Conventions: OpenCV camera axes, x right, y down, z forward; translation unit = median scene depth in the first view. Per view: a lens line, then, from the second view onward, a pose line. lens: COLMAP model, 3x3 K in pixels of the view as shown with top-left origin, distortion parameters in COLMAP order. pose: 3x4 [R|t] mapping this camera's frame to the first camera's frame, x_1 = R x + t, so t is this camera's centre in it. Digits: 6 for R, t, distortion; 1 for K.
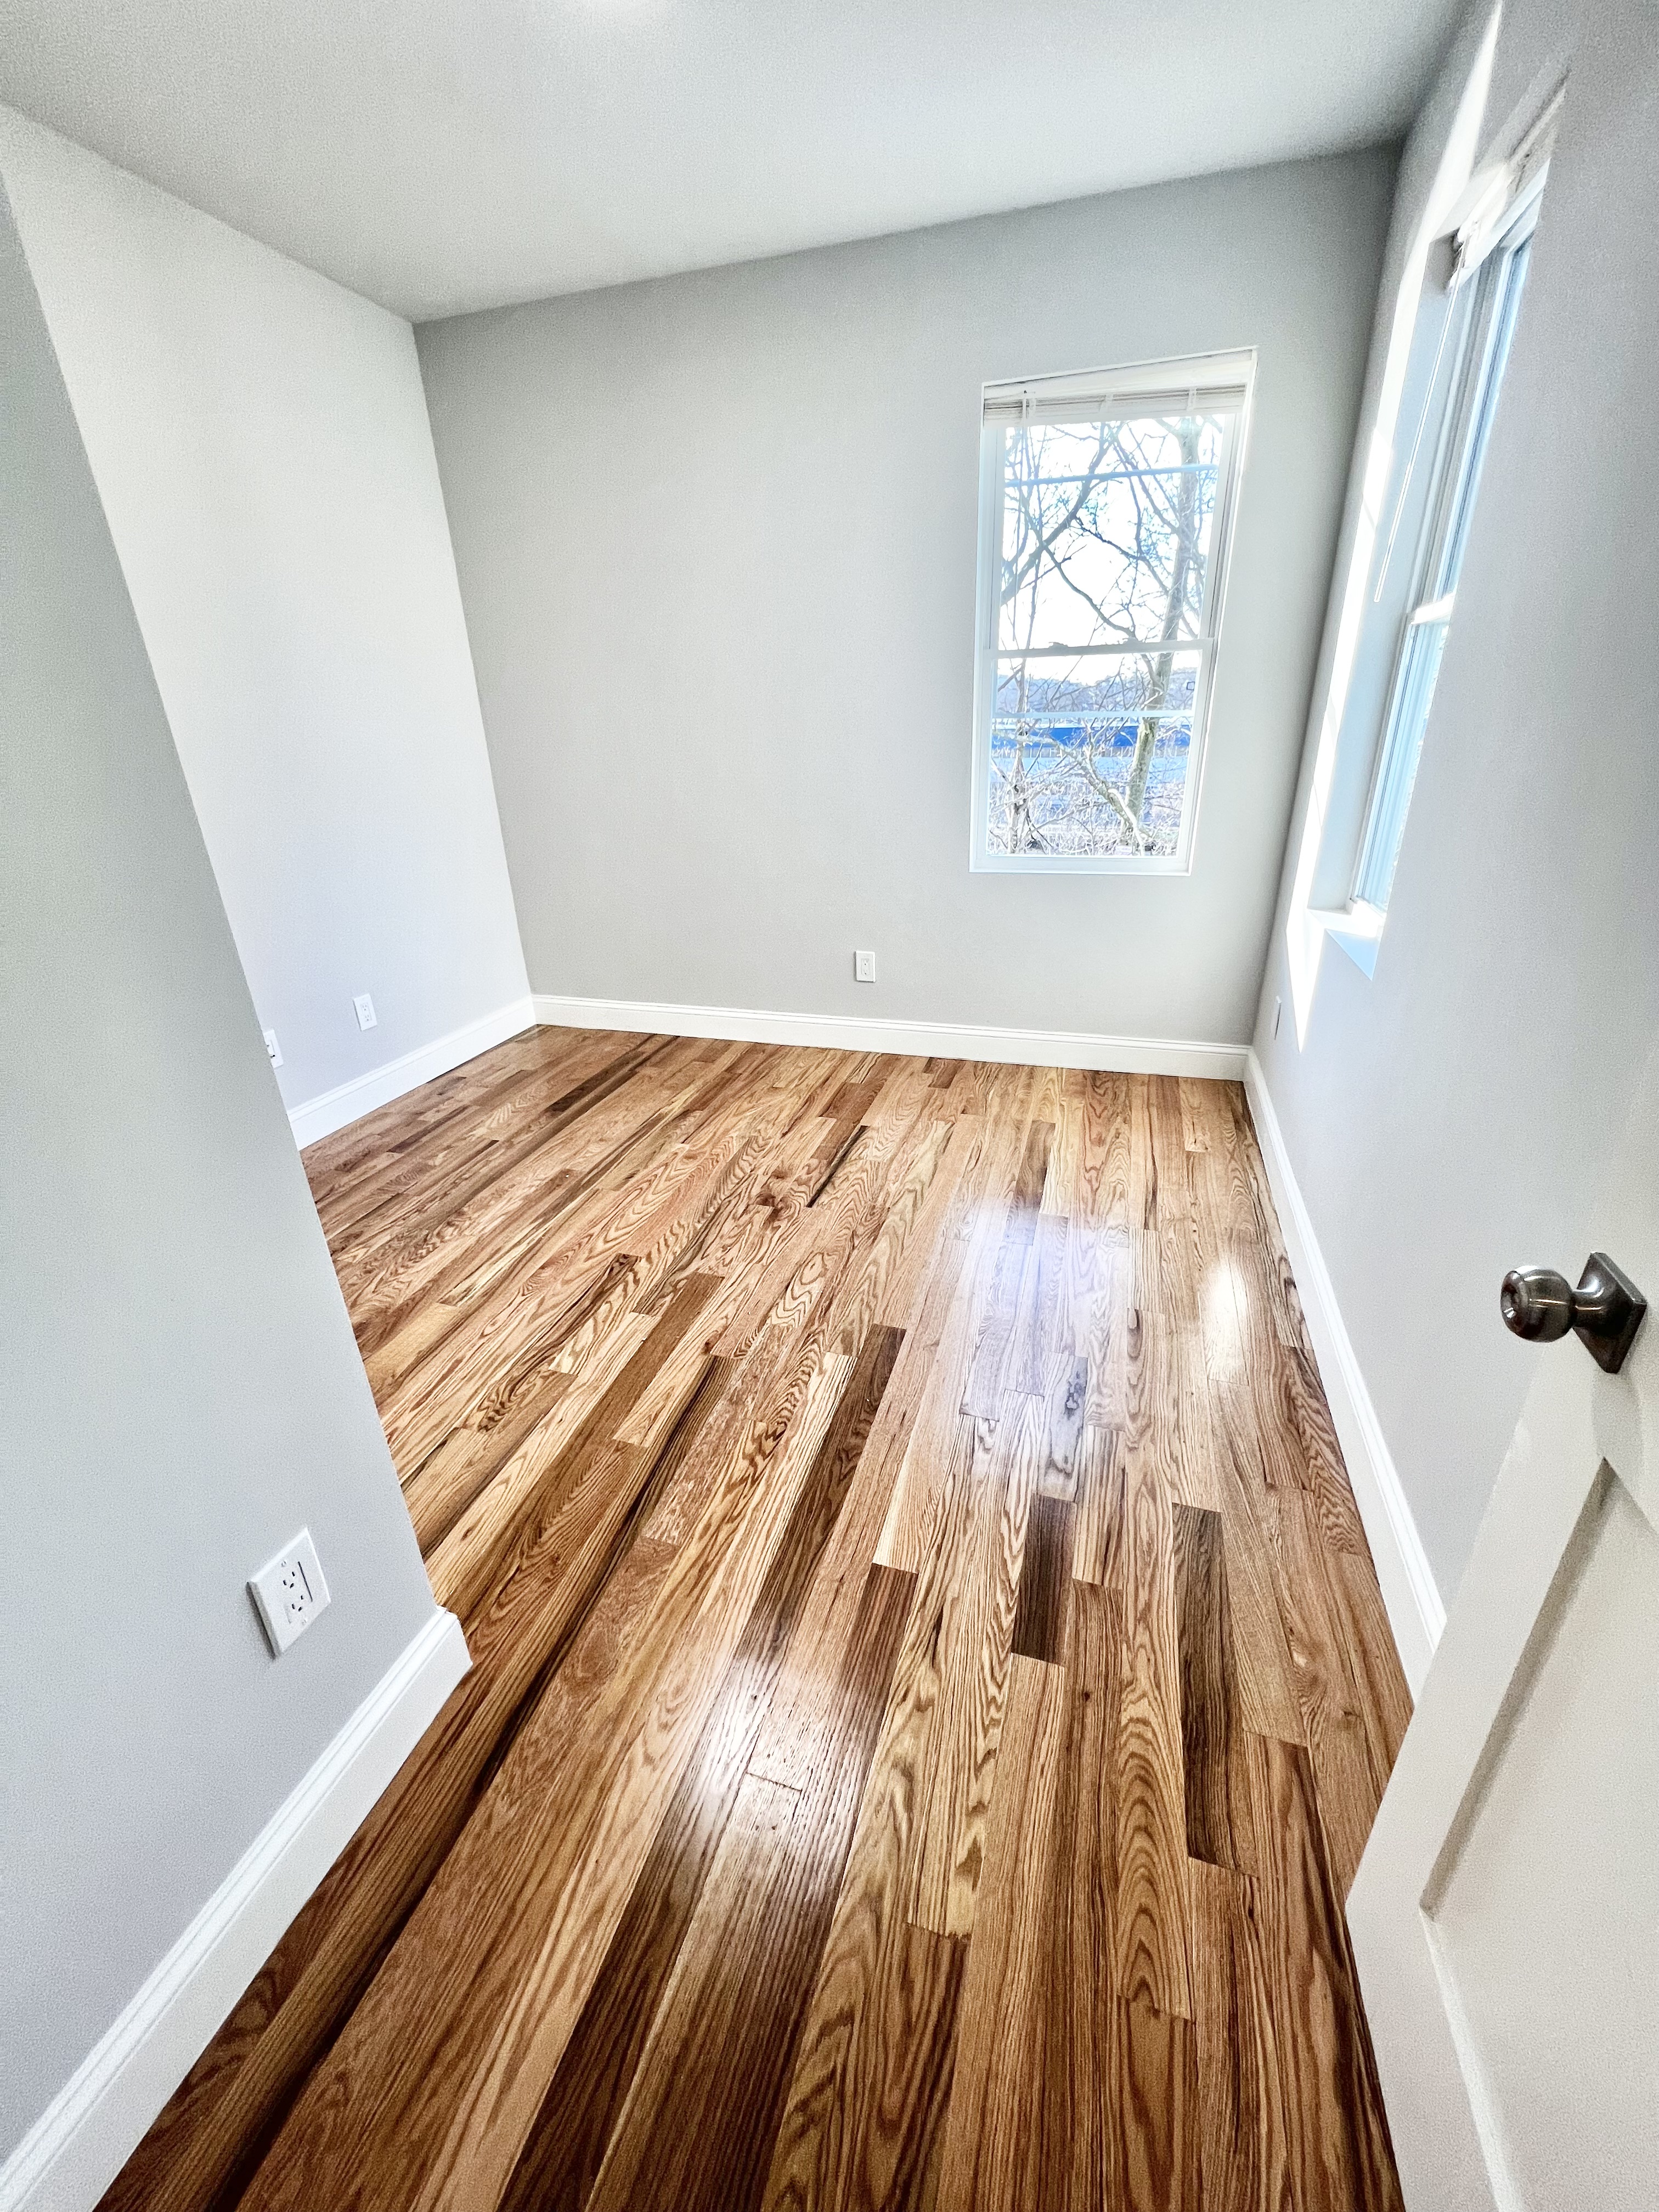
lens RADIAL K [[888.6, 0, 823.3], [0, 888.6, 1098.5], [0, 0, 1]] dist [0.002398, 0.000122]
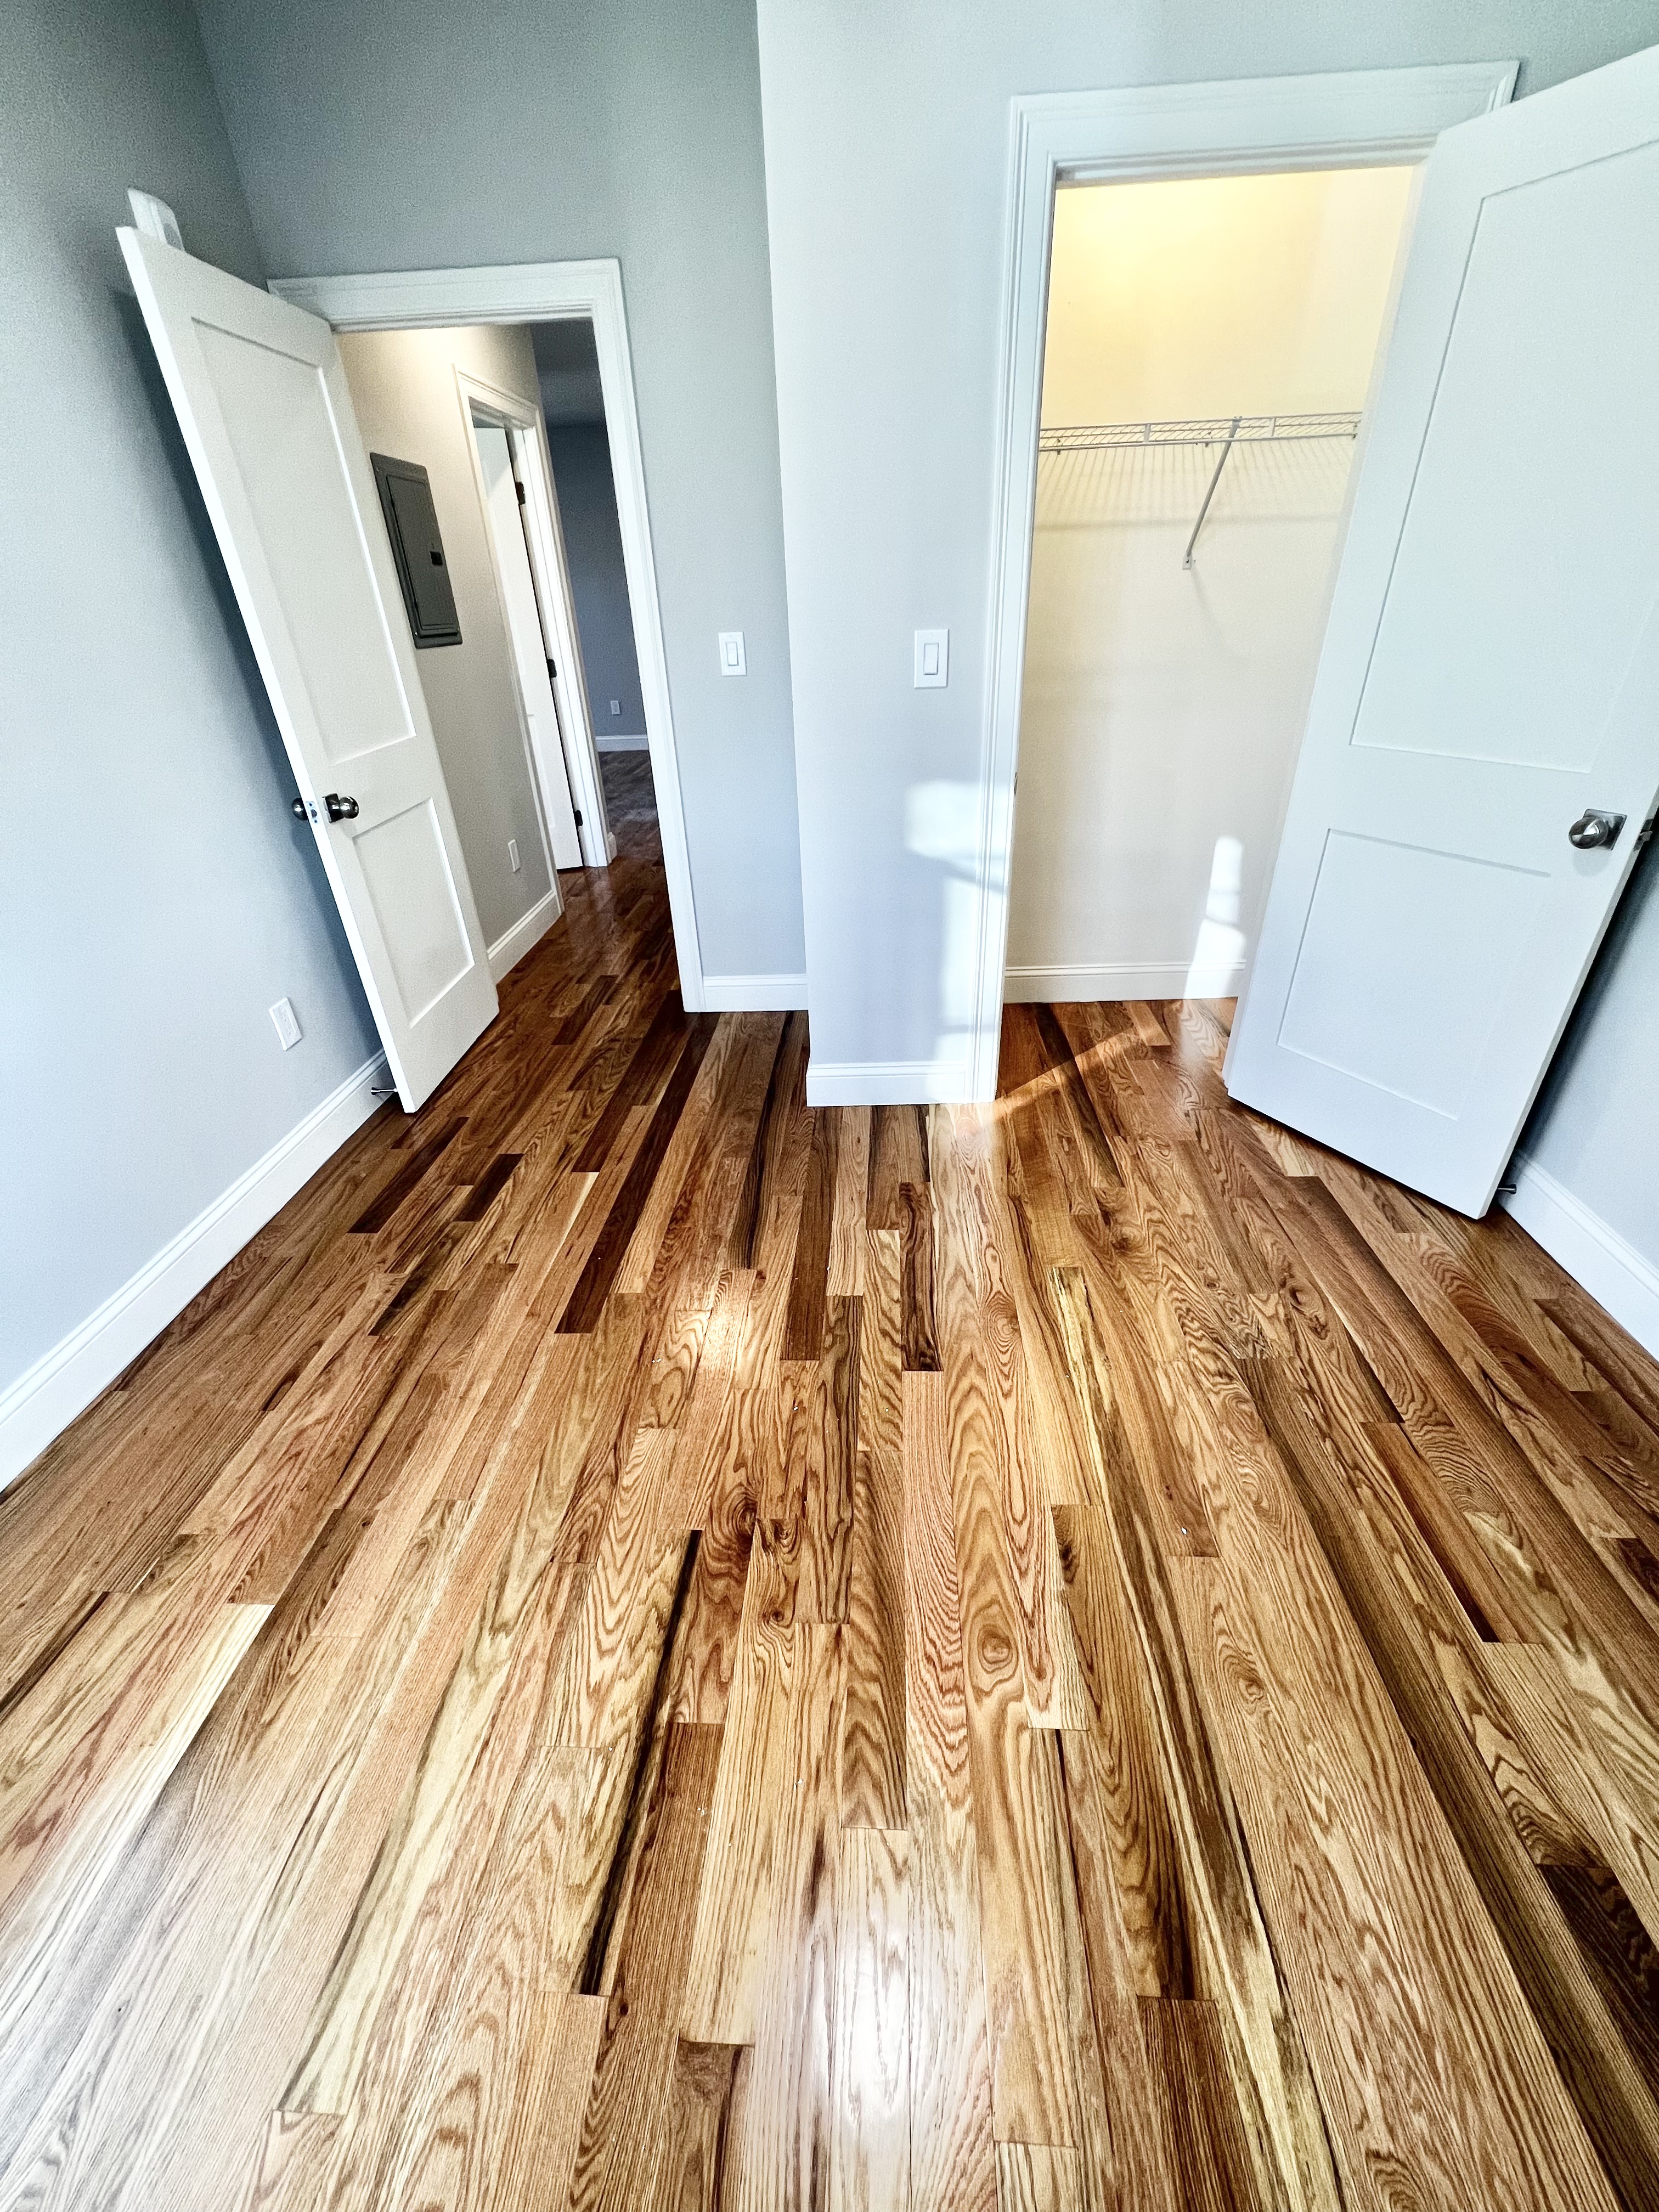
lens RADIAL K [[888.6, 0, 826.6], [0, 888.6, 1108.3], [0, 0, 1]] dist [0.002398, 0.000122]
pose [[-0.966890, 0.179295, -0.181597, -0.047077], [-0.039788, 0.596984, 0.801266, -0.556216], [0.252073, 0.781961, -0.570084, 1.265893]]
